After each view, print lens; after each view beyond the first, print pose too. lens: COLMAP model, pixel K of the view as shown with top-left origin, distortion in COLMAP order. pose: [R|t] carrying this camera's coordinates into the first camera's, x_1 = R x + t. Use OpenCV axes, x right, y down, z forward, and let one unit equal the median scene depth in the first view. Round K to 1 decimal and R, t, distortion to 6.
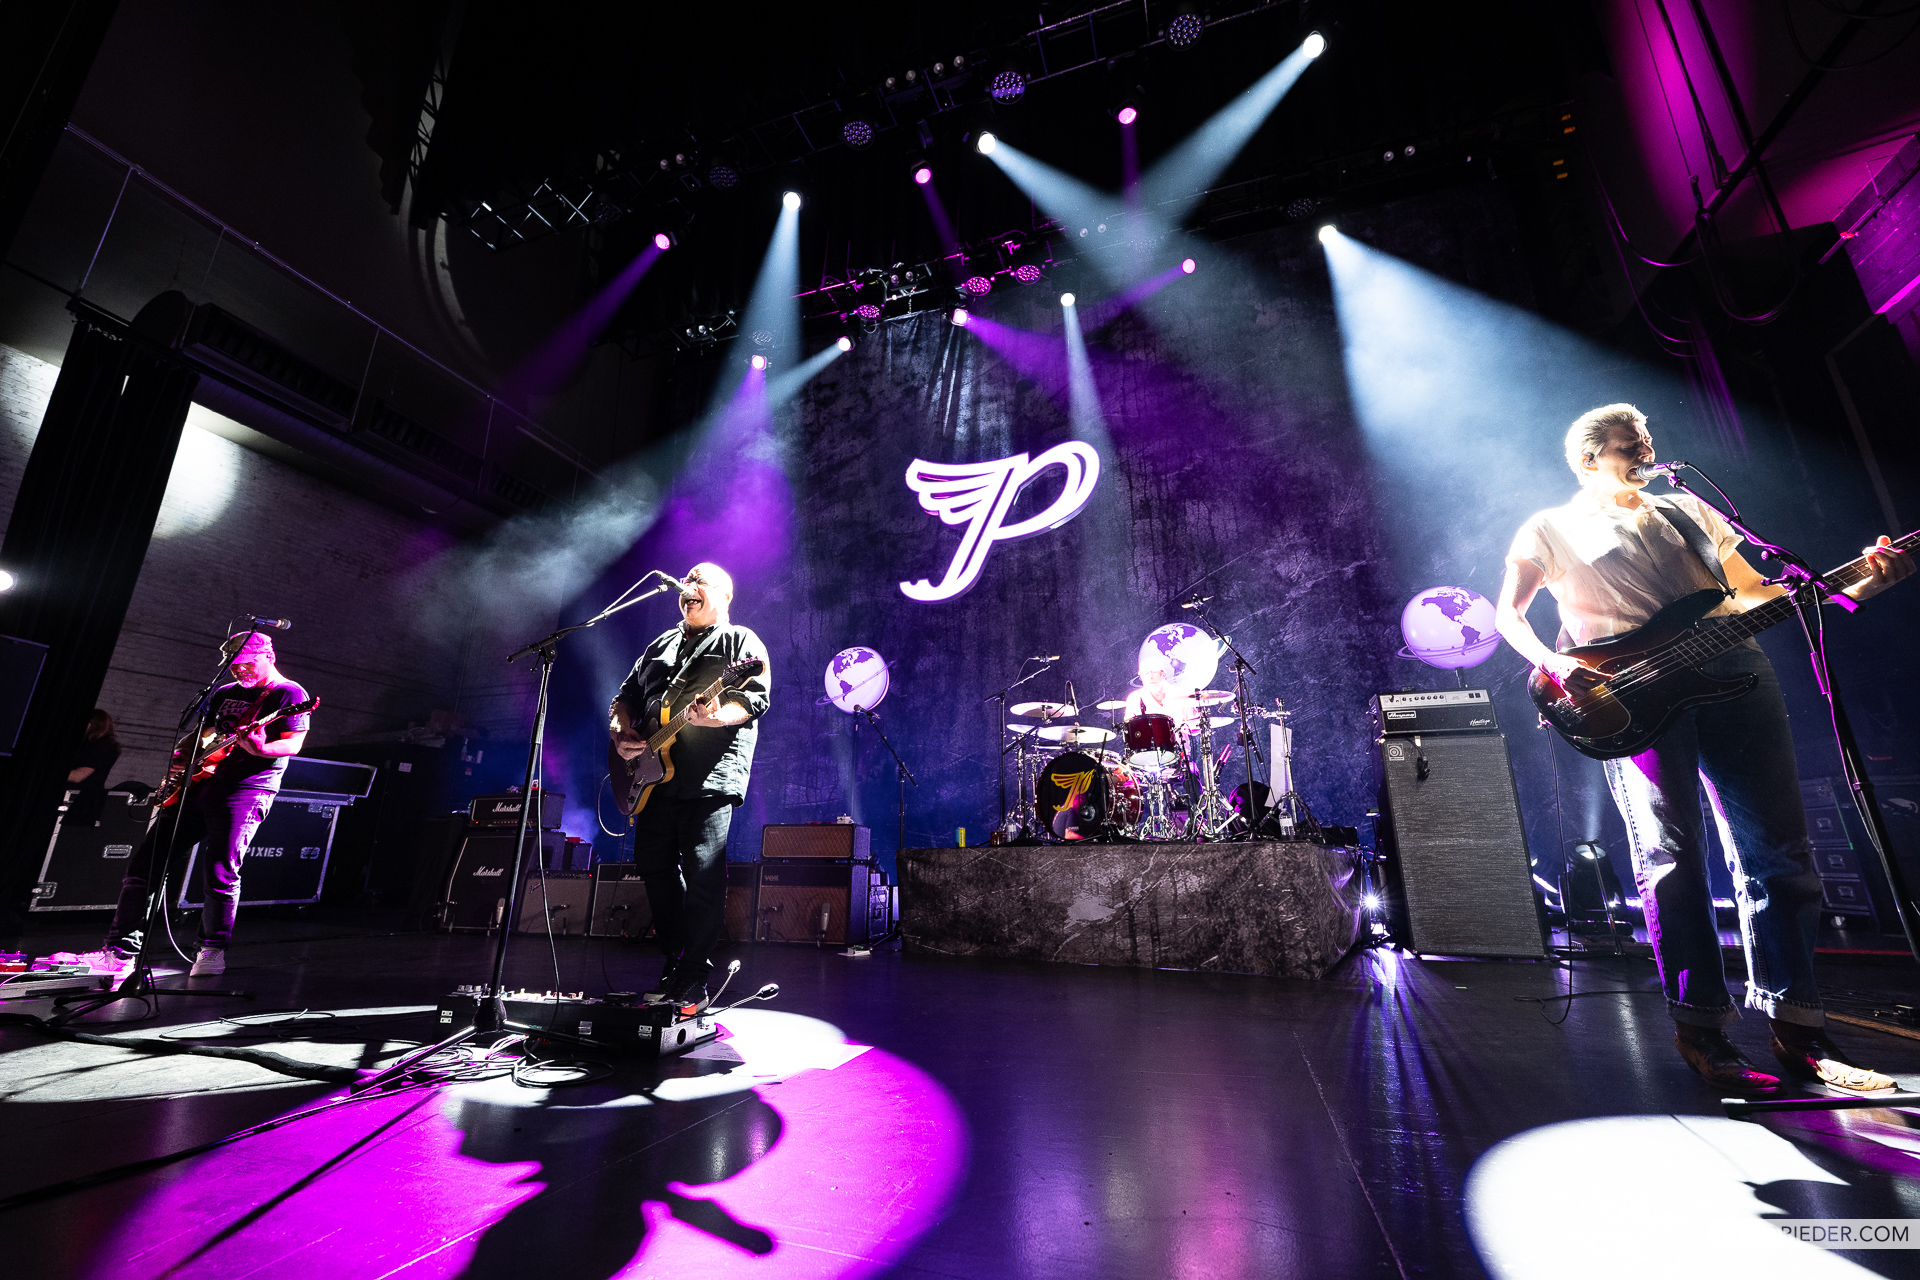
lens RADIAL K [[755.4, 0, 958.6], [0, 755.4, 645.3], [0, 0, 1]] dist [0.000247, 0.001005]
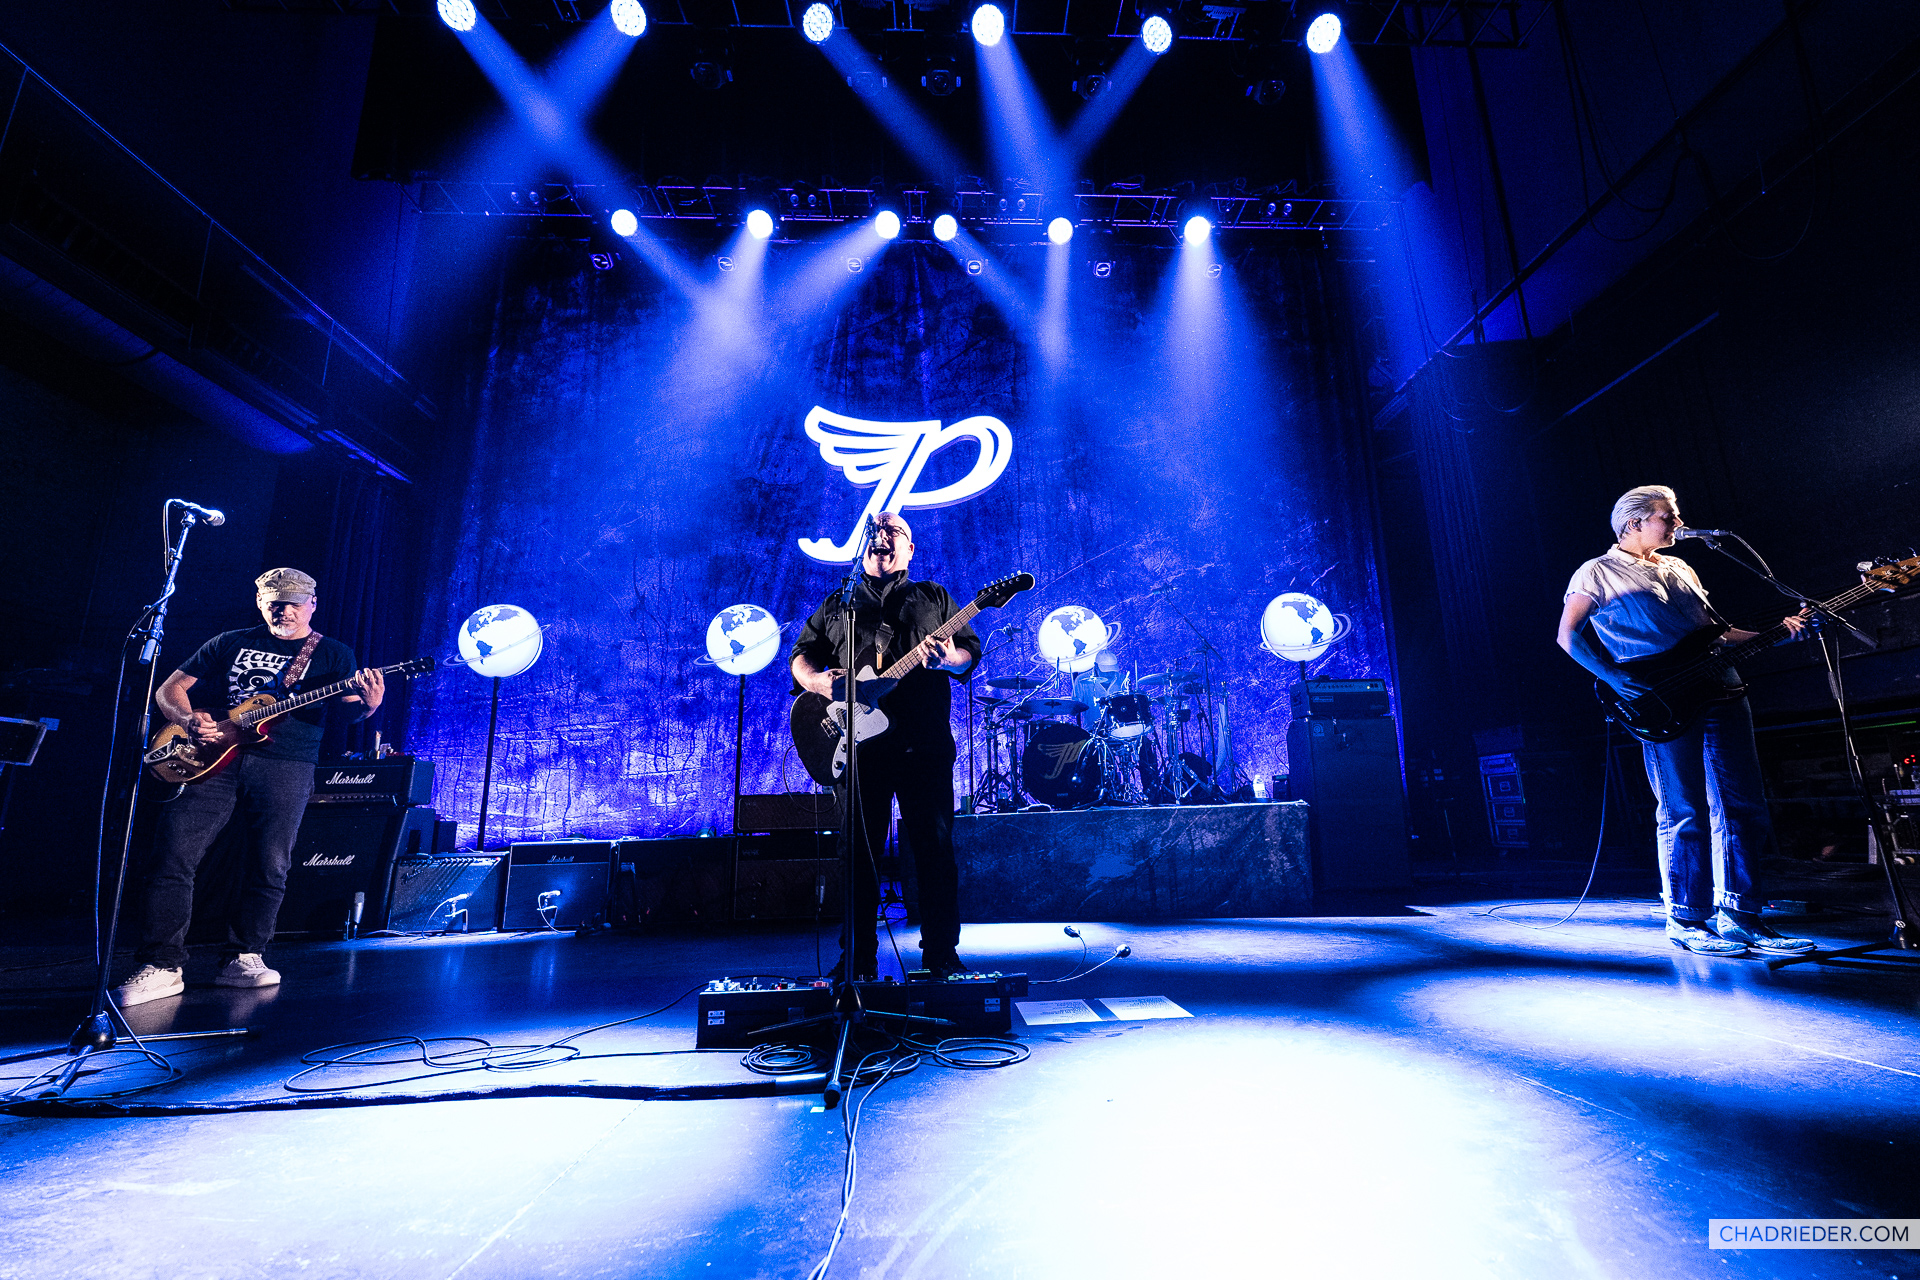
lens RADIAL K [[755.4, 0, 1002.9], [0, 755.4, 671.4], [0, 0, 1]] dist [0.000247, 0.001005]
pose [[0.932480, 0.045005, 0.358407, -0.193305], [-0.071371, 0.995603, 0.060672, 0.006224], [-0.354100, -0.082155, 0.931592, 0.031422]]
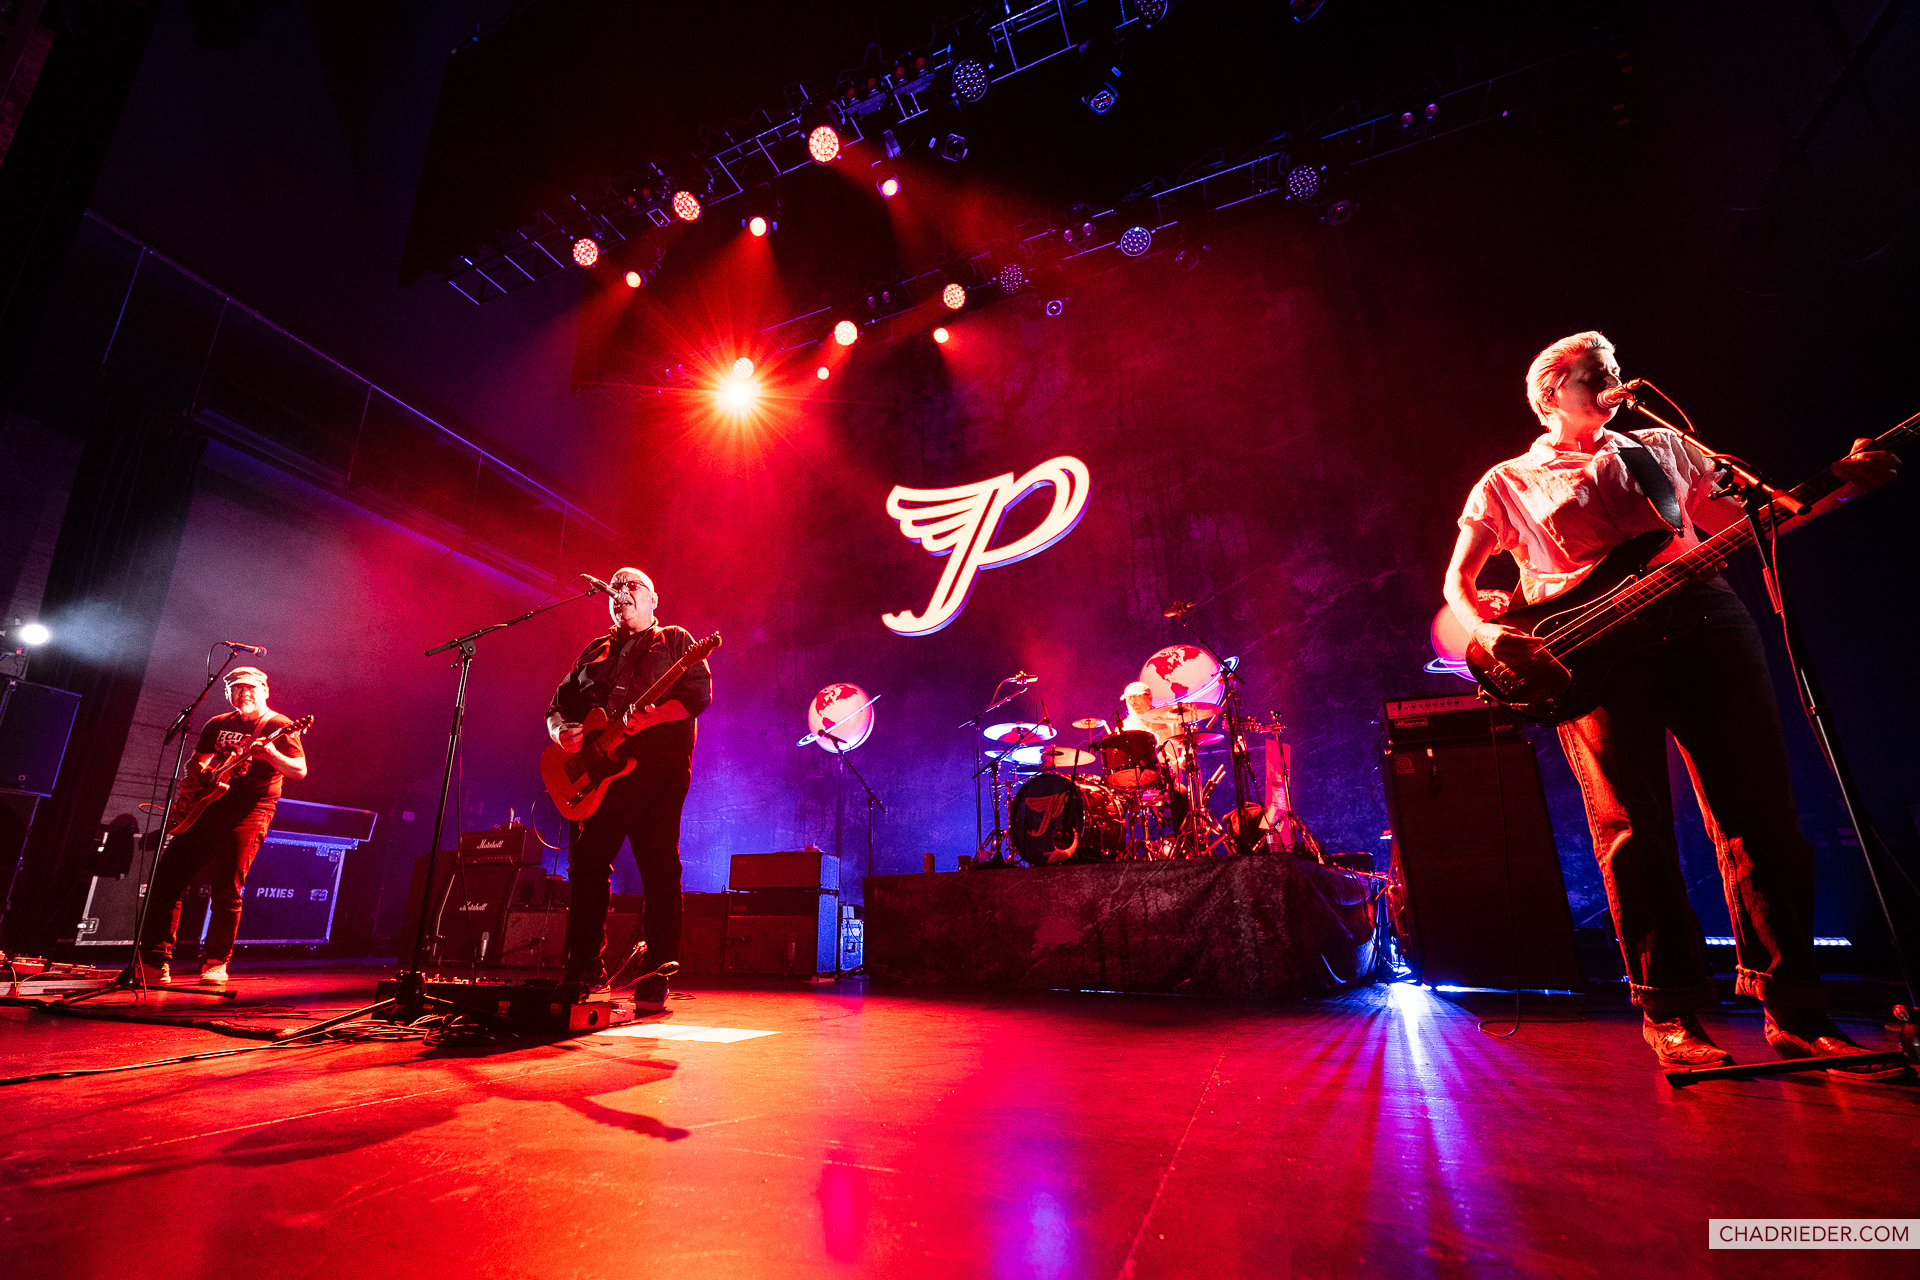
lens RADIAL K [[798.1, 0, 891.0], [0, 798.1, 693.9], [0, 0, 1]] dist [0.003904, -0.001702]
pose [[0.994197, -0.029386, -0.103481, 0.040414], [0.029069, 0.999567, -0.004576, 0.025496], [0.103570, 0.001541, 0.994621, -0.008106]]
